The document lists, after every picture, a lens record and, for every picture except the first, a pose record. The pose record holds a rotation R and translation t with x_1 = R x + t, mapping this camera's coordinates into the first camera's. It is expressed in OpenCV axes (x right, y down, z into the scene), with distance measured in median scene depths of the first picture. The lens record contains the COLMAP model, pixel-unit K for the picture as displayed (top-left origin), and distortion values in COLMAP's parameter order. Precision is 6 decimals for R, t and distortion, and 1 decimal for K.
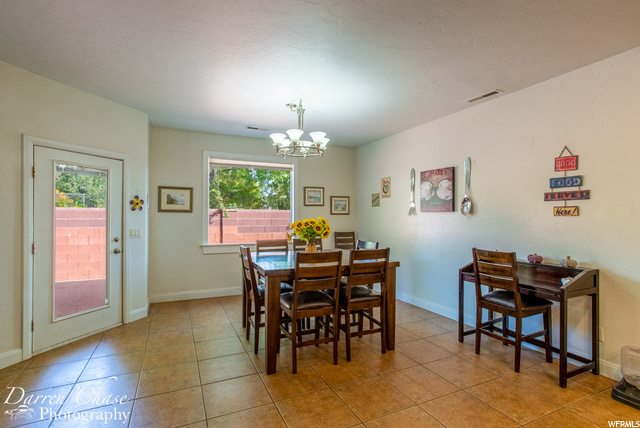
lens RADIAL K [[310.4, 0, 324.4], [0, 310.4, 213.8], [0, 0, 1]] dist [0.002078, 0.000888]
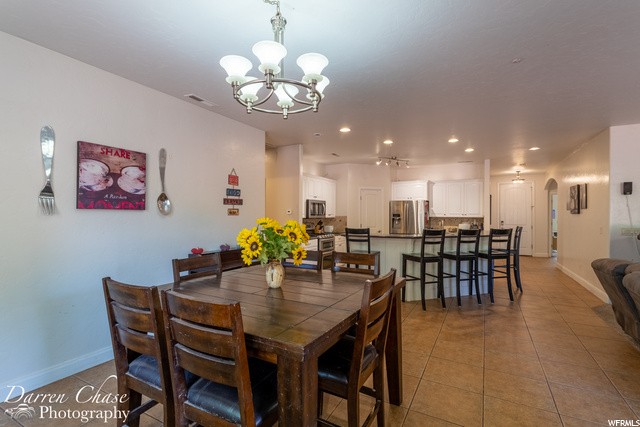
lens RADIAL K [[310.4, 0, 320.0], [0, 310.4, 214.1], [0, 0, 1]] dist [0.002078, 0.000888]
pose [[-0.583783, -0.001642, 0.811908, -0.629340], [-0.005970, 0.999980, -0.002270, 0.002506], [-0.811888, -0.006172, -0.583781, 1.422634]]
